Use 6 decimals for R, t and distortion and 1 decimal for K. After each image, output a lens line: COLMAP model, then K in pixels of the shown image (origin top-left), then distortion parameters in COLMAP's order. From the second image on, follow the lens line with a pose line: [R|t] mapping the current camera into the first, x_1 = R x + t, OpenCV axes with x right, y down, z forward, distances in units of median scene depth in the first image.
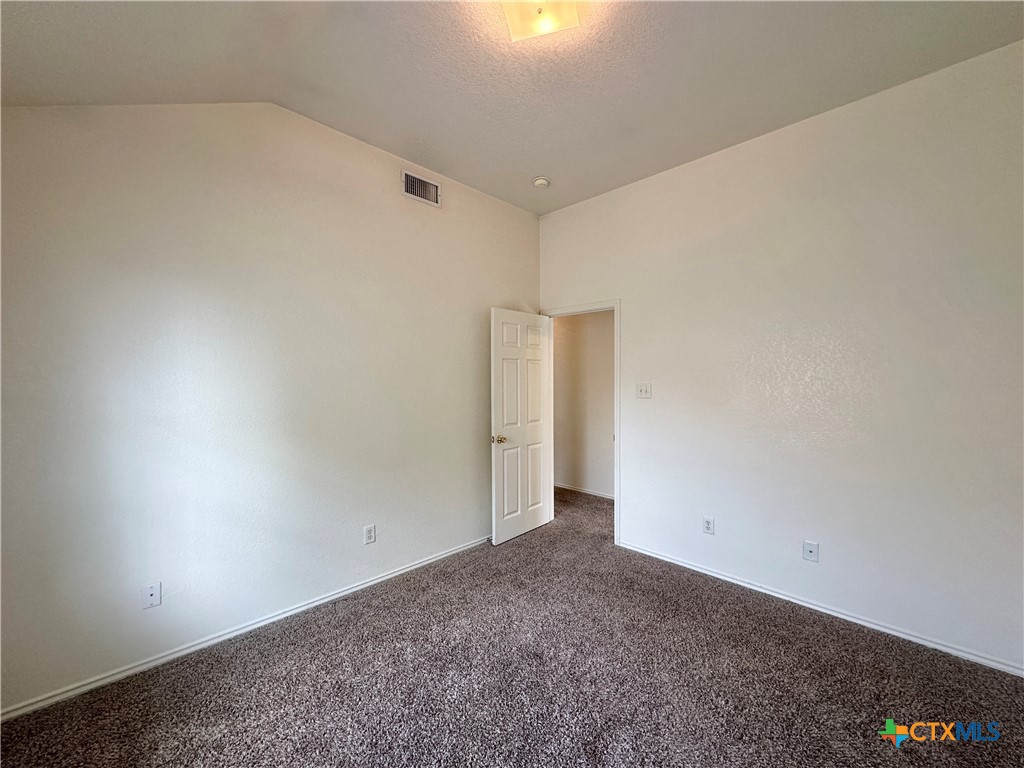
lens RADIAL K [[408.8, 0, 505.8], [0, 408.8, 379.1], [0, 0, 1]] dist [0.000211, 0.000827]
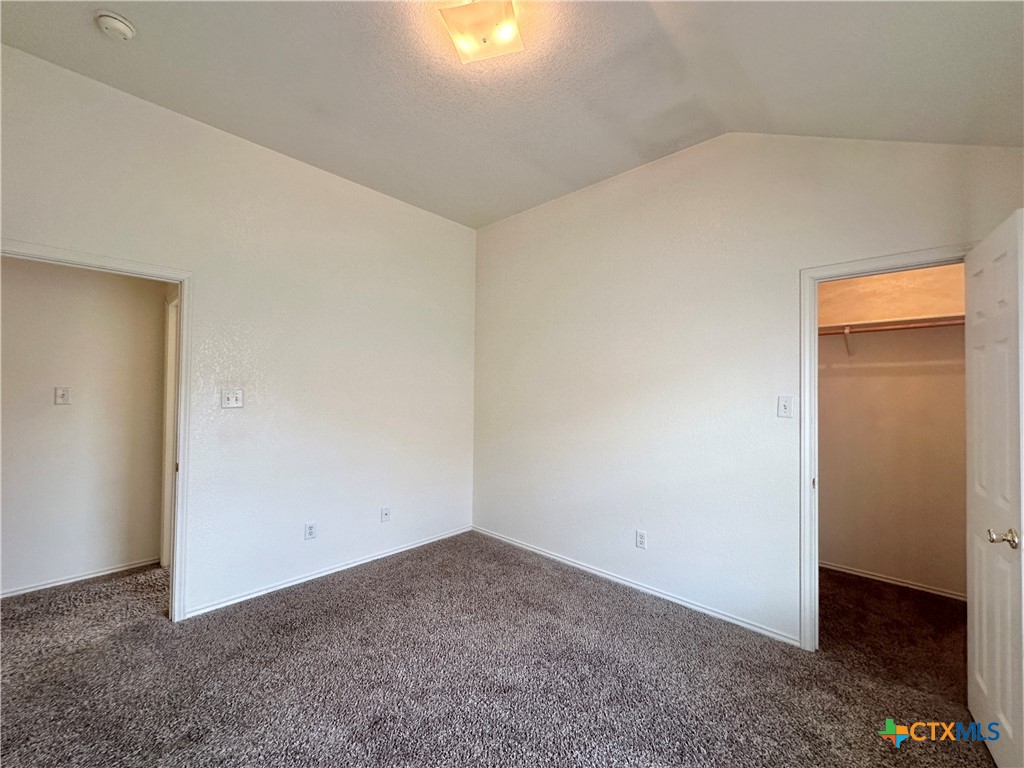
lens RADIAL K [[408.8, 0, 519.3], [0, 408.8, 385.9], [0, 0, 1]] dist [0.000211, 0.000827]
pose [[-0.041085, 0.003938, 0.999148, -0.573426], [-0.010822, 0.999932, -0.004386, 0.007144], [-0.999097, -0.010993, -0.041040, 0.595200]]
